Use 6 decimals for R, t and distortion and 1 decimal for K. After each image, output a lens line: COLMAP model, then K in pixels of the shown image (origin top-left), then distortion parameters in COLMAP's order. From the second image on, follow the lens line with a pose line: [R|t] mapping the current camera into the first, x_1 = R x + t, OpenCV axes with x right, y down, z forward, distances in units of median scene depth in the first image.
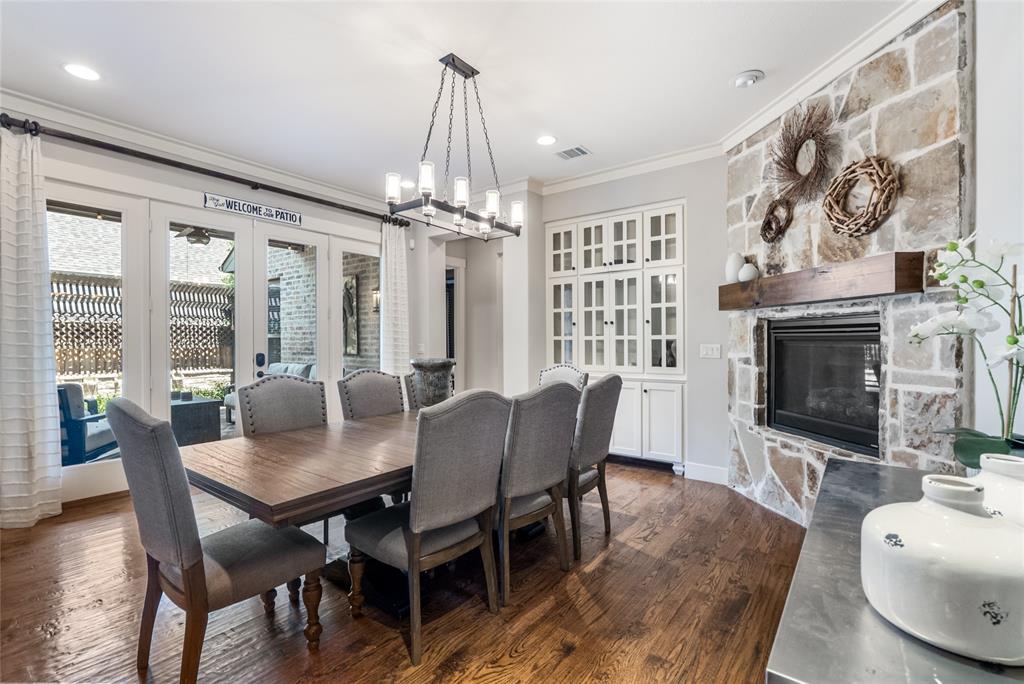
lens RADIAL K [[459.0, 0, 510.1], [0, 459.0, 344.8], [0, 0, 1]] dist [-0.003041, -0.000113]
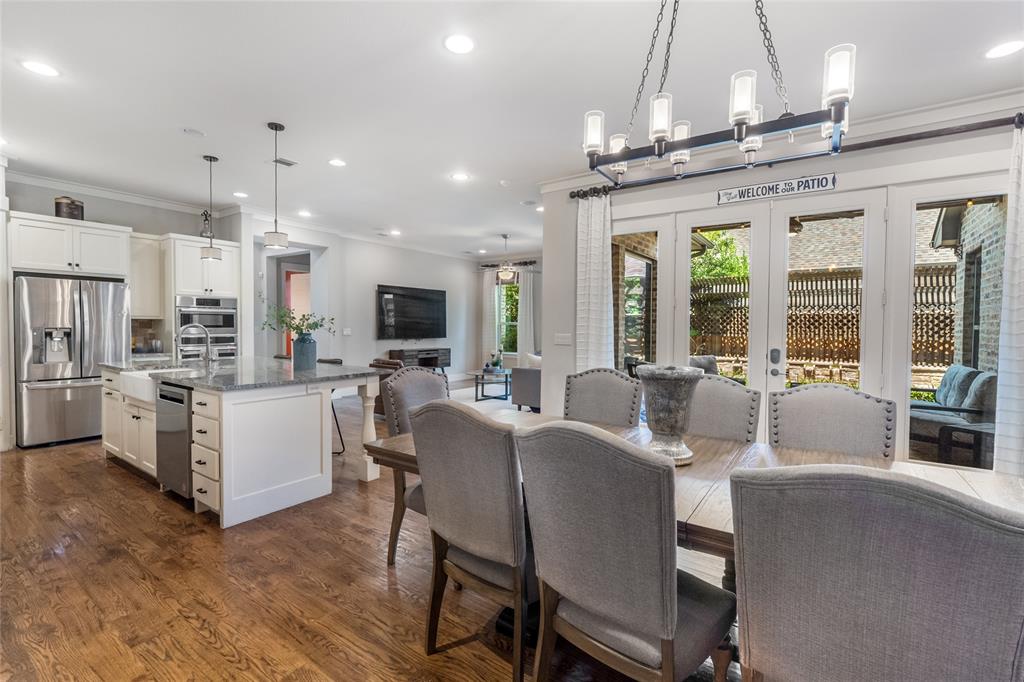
lens RADIAL K [[456.2, 0, 513.3], [0, 456.2, 339.4], [0, 0, 1]] dist [-0.006025, 0.000270]
pose [[0.032755, 0.034864, -0.998855, 0.332821], [-0.020414, 0.999206, 0.034207, -0.020603], [0.999255, 0.019270, 0.033441, 0.472615]]
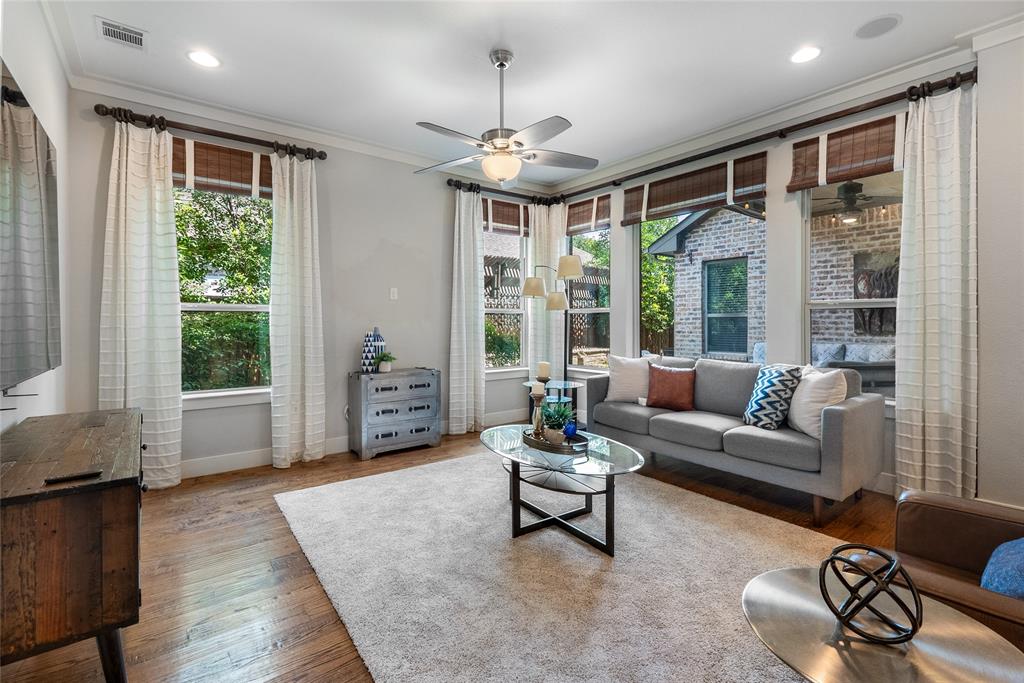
lens RADIAL K [[461.1, 0, 513.7], [0, 461.1, 328.9], [0, 0, 1]] dist [-0.014821, 0.000251]
pose [[0.968757, -0.000597, -0.248012, -1.403712], [-0.000284, 0.999994, -0.003517, 0.023690], [0.248013, 0.003477, 0.968751, -0.166270]]
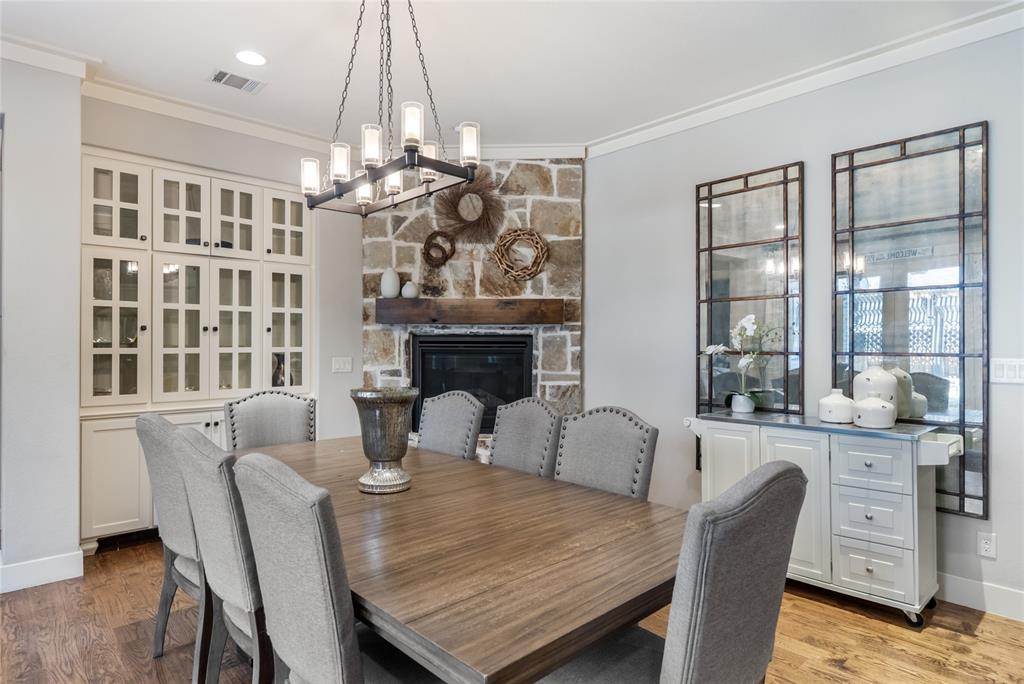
lens RADIAL K [[573.2, 0, 512.0], [0, 573.2, 342.0], [0, 0, 1]] dist [-0.005450, -0.000825]
pose [[0.168077, 0.007132, 0.985748, -0.603142], [0.008373, 0.999927, -0.008662, -0.018122], [-0.985738, 0.009709, 0.168005, 0.435384]]
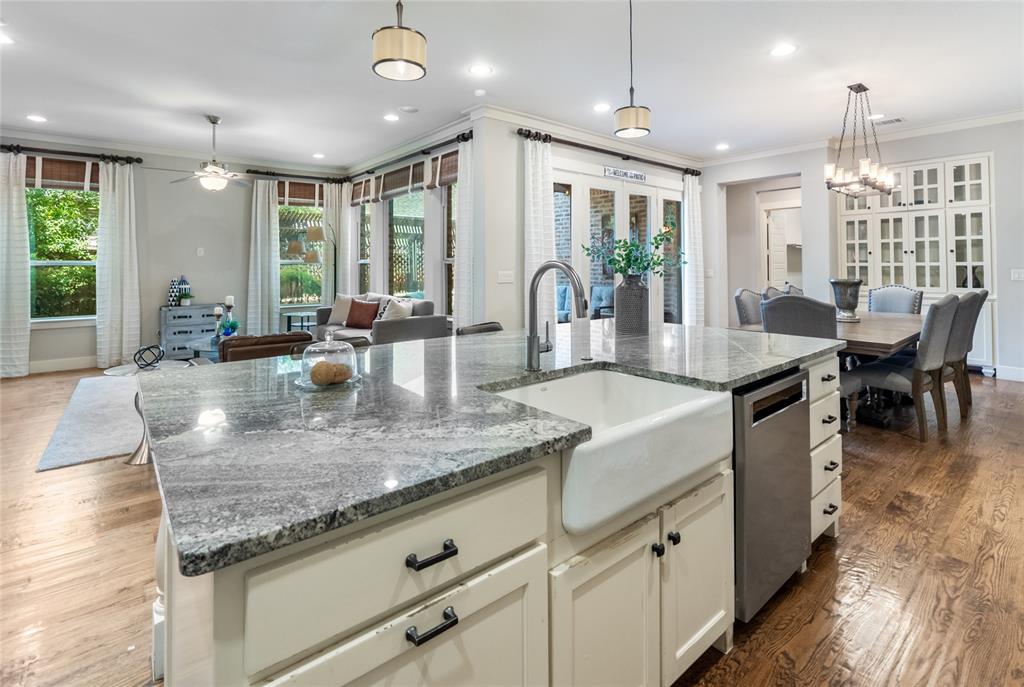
lens RADIAL K [[482.8, 0, 510.5], [0, 482.8, 262.1], [0, 0, 1]] dist [-0.005859, -0.001015]
pose [[0.973716, -0.004017, -0.227729, -0.566708], [-0.000062, 0.999840, -0.017900, 0.002047], [0.227764, 0.017444, 0.973560, -0.526442]]
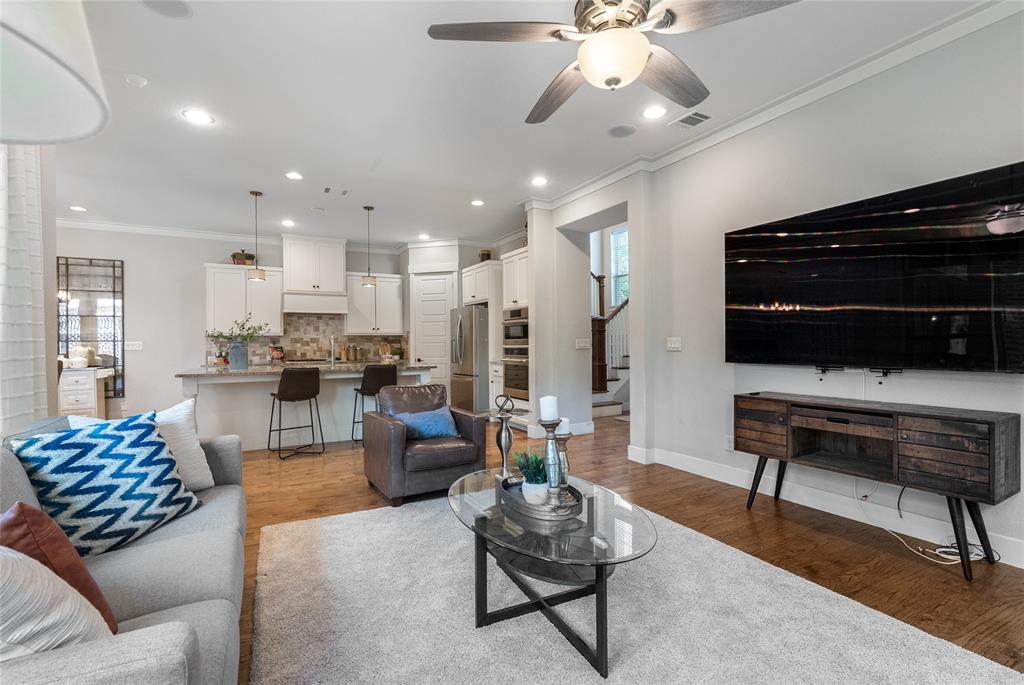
lens RADIAL K [[463.5, 0, 512.0], [0, 463.5, 342.5], [0, 0, 1]] dist [-0.002060, -0.000551]
pose [[-0.916203, 0.011781, 0.400542, -1.666574], [0.016165, 0.999841, 0.007568, 0.010098], [-0.400389, 0.013408, -0.916247, 0.900740]]
